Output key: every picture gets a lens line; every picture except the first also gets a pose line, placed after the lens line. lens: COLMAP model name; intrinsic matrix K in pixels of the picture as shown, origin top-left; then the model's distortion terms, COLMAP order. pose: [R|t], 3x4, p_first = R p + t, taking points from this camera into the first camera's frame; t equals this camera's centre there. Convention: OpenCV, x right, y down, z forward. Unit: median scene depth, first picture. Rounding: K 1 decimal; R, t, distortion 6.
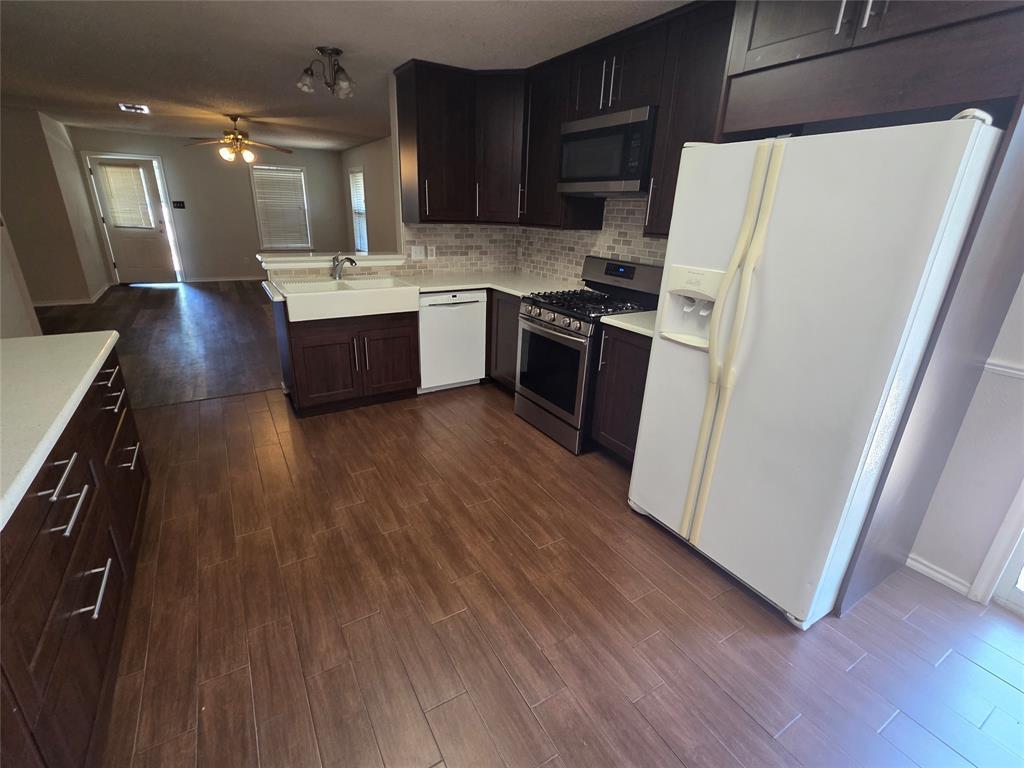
lens RADIAL K [[469.2, 0, 504.2], [0, 469.2, 385.2], [0, 0, 1]] dist [0.001089, -0.000218]
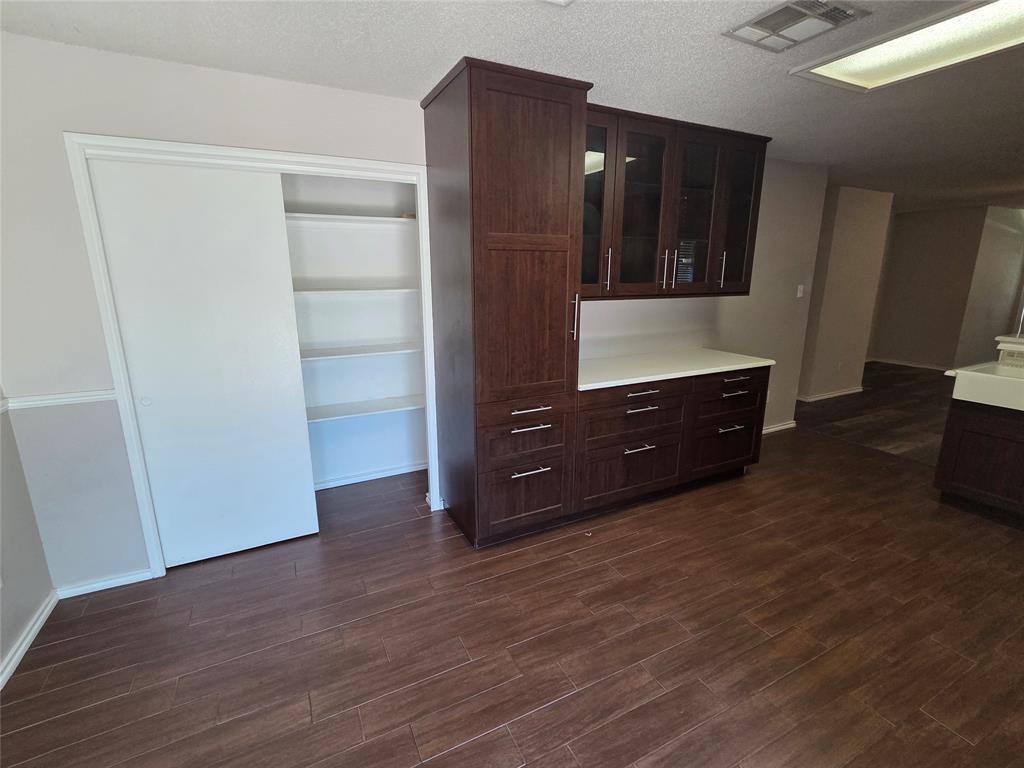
lens RADIAL K [[469.2, 0, 508.1], [0, 469.2, 384.8], [0, 0, 1]] dist [0.001089, -0.000218]
pose [[-0.068138, 0.207489, -0.975861, 0.765089], [-0.351786, 0.910315, 0.218115, -0.068242], [0.933597, 0.358156, 0.010965, 0.170348]]
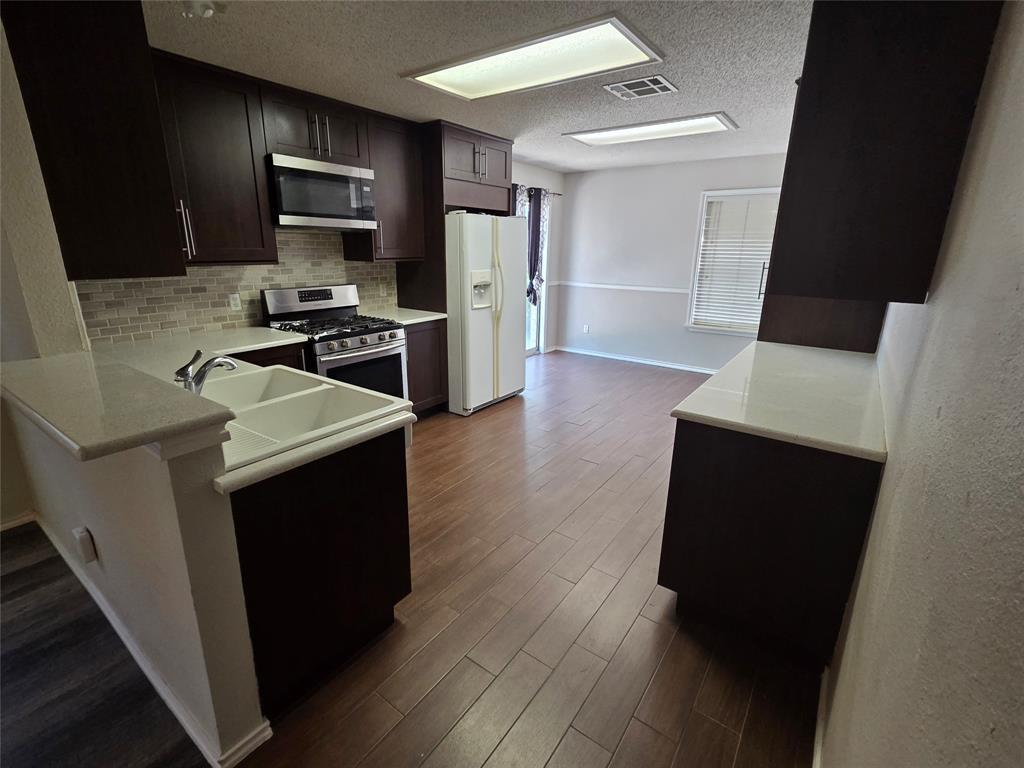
lens RADIAL K [[469.2, 0, 510.4], [0, 469.2, 380.1], [0, 0, 1]] dist [0.001089, -0.000218]
pose [[-0.399753, -0.290471, 0.869381, -1.386362], [0.297614, 0.855945, 0.422829, -0.584422], [-0.866962, 0.427768, -0.255718, 1.403476]]
